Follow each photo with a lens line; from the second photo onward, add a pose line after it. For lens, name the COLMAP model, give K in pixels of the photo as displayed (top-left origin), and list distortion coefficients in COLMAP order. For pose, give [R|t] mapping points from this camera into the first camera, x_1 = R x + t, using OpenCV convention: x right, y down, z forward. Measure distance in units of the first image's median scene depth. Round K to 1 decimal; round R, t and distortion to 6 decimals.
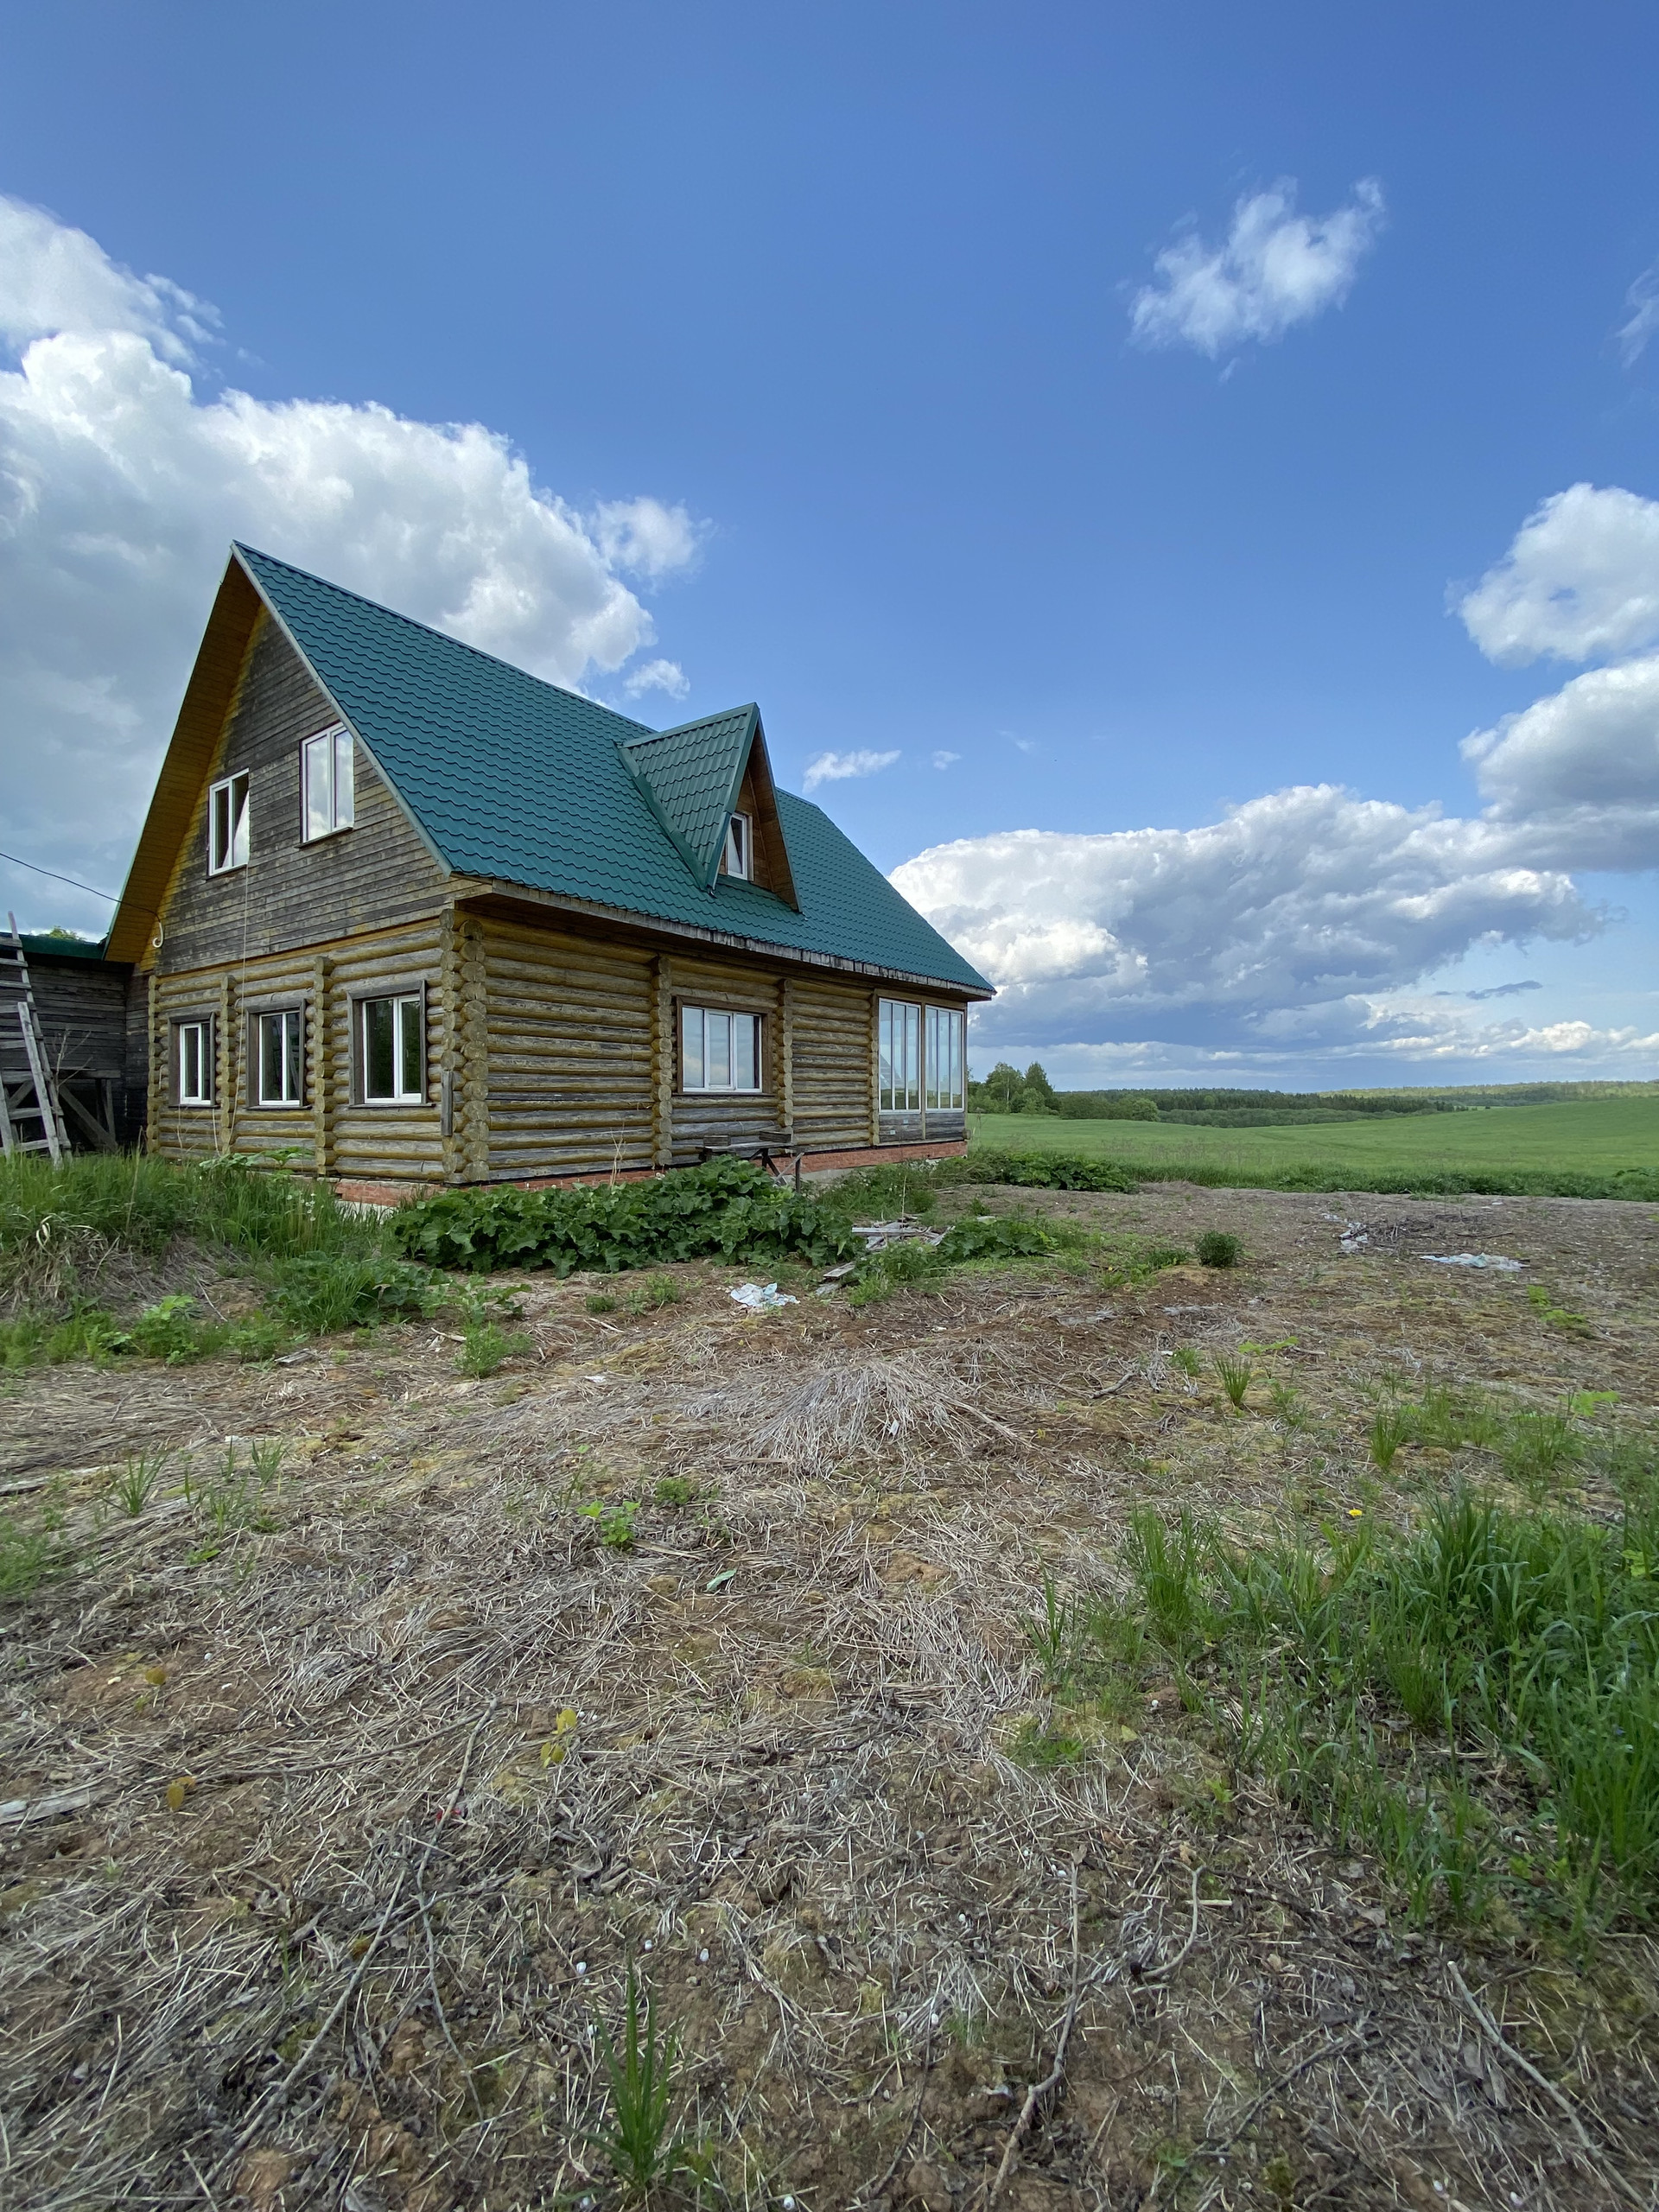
lens RADIAL K [[887.8, 0, 823.3], [0, 887.8, 1099.8], [0, 0, 1]] dist [0.034884, -0.036396]
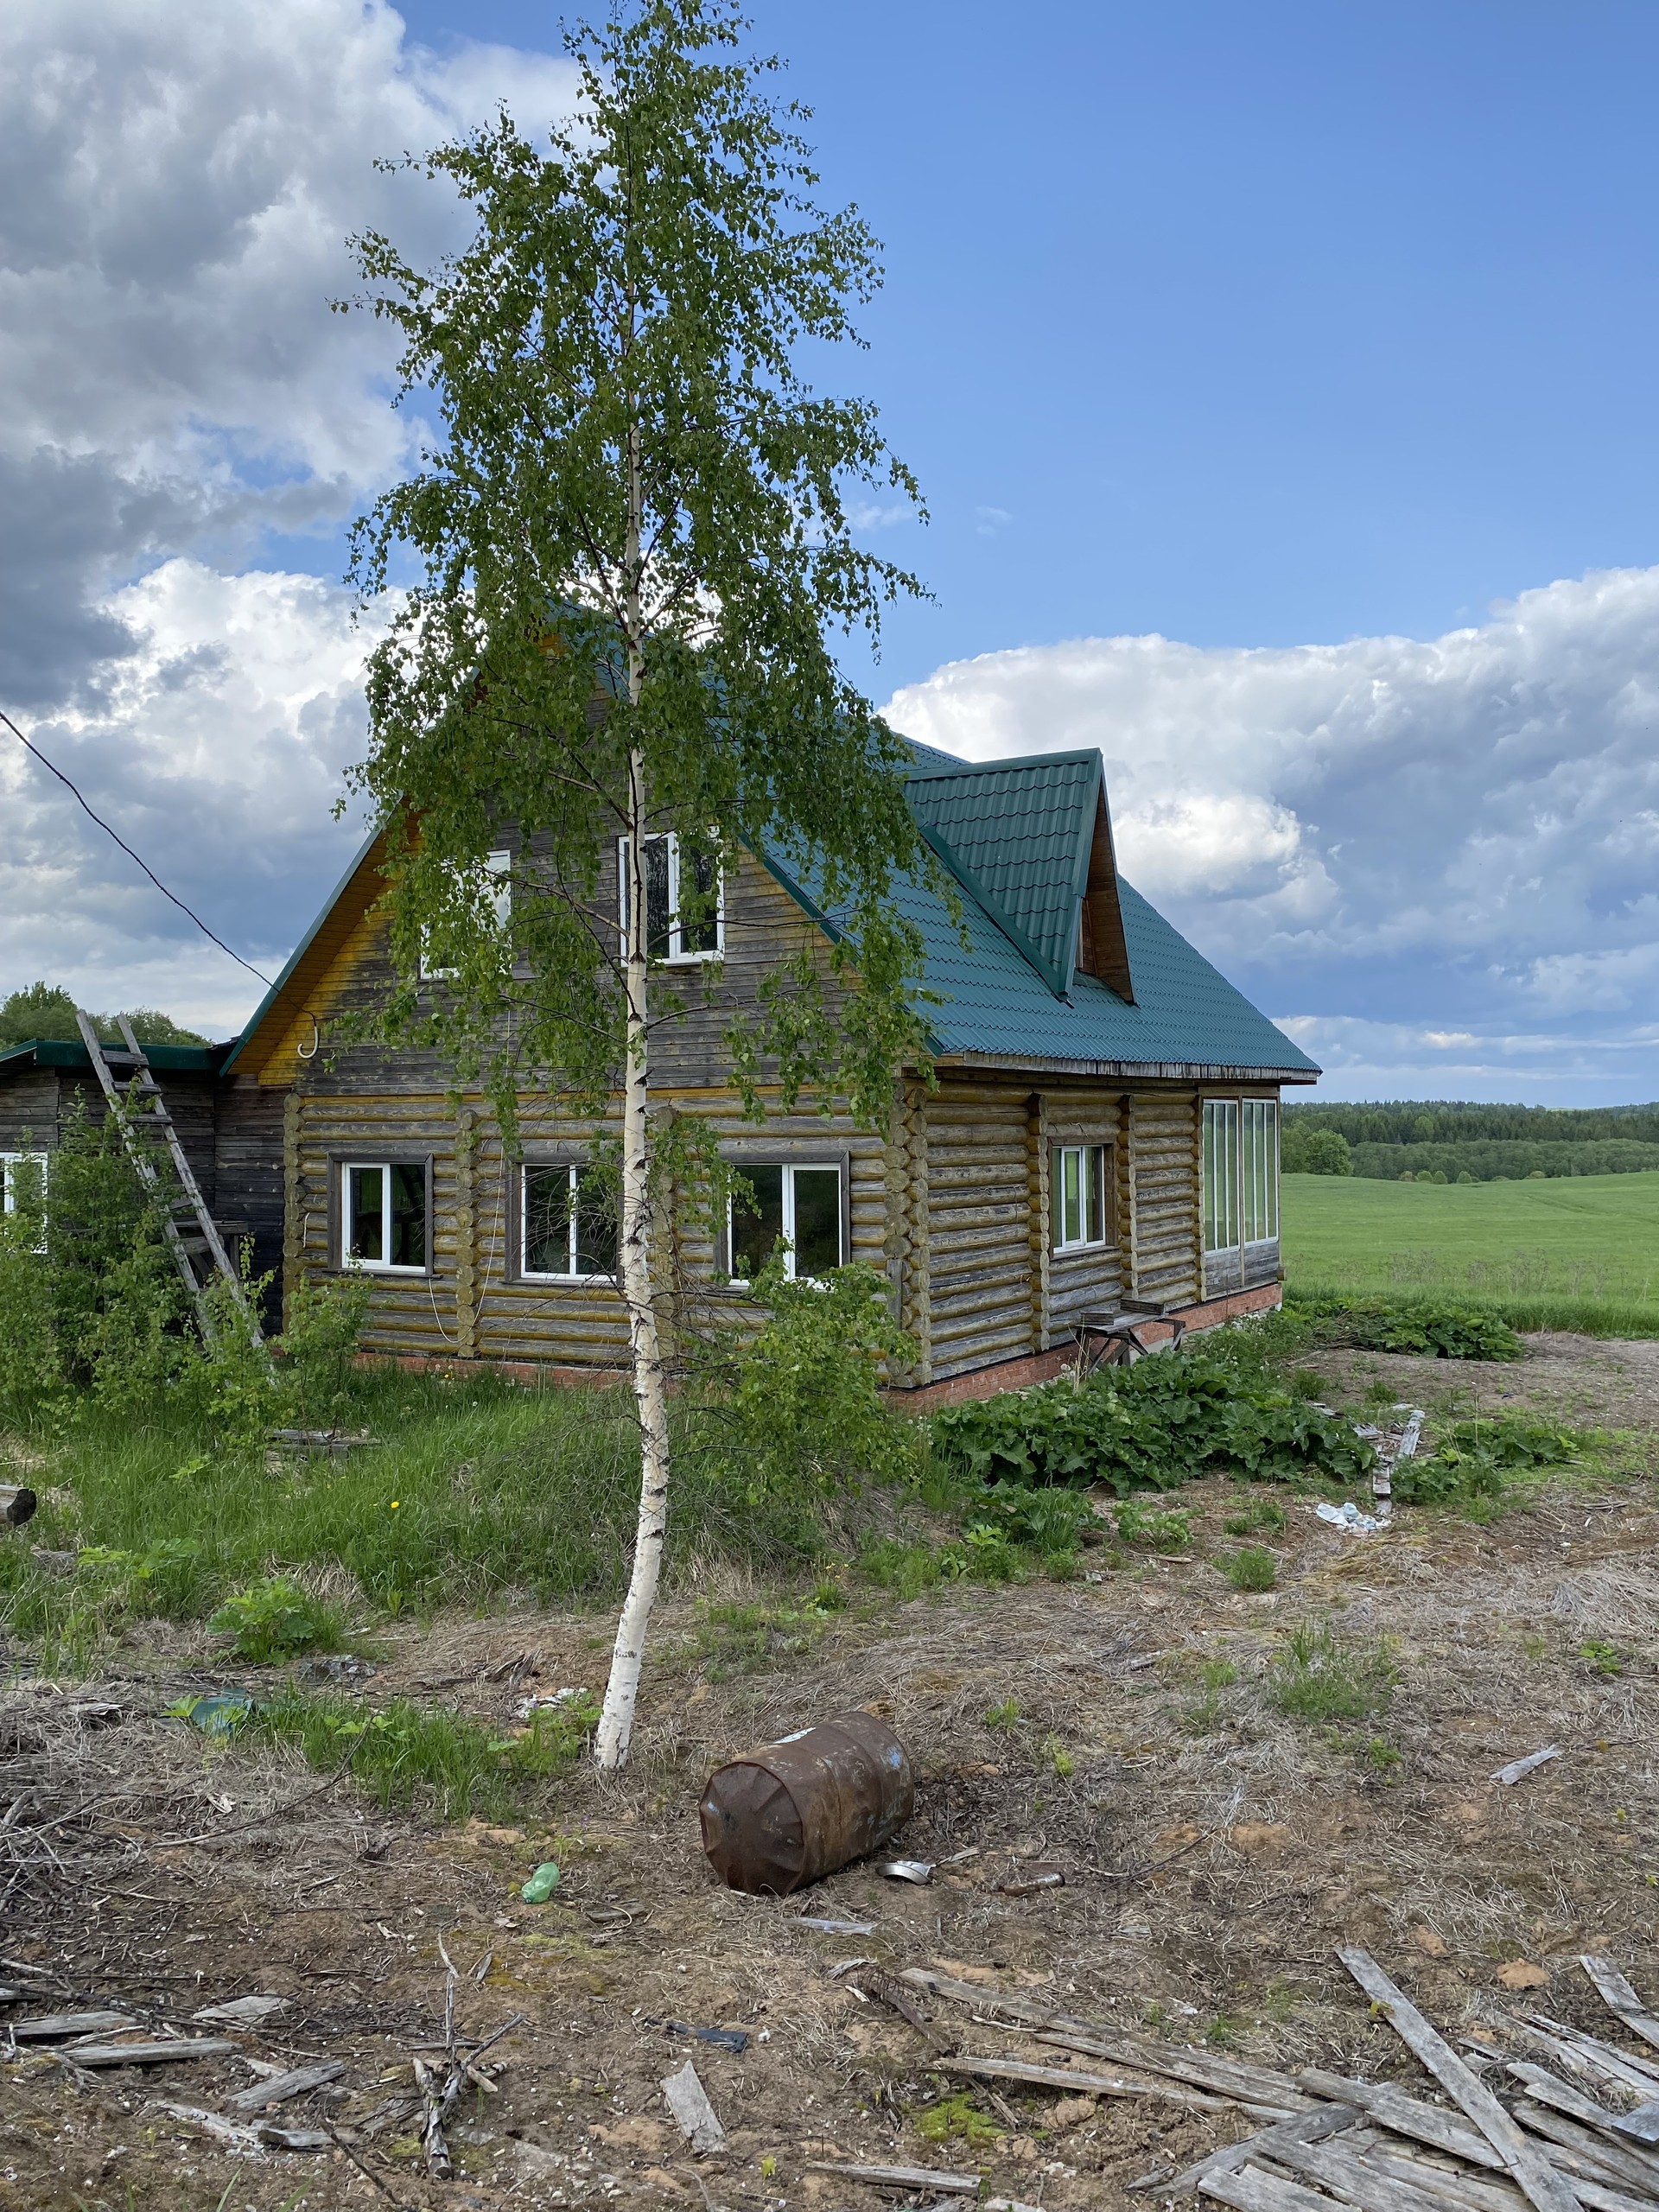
lens RADIAL K [[1665.2, 0, 886.3], [0, 1665.2, 1078.9], [0, 0, 1]] dist [0.071831, -0.037148]
pose [[0.995822, 0.000803, 0.091310, -0.428285], [0.001946, 0.999548, -0.030016, -0.119317], [-0.091293, 0.030068, 0.995370, -0.472762]]
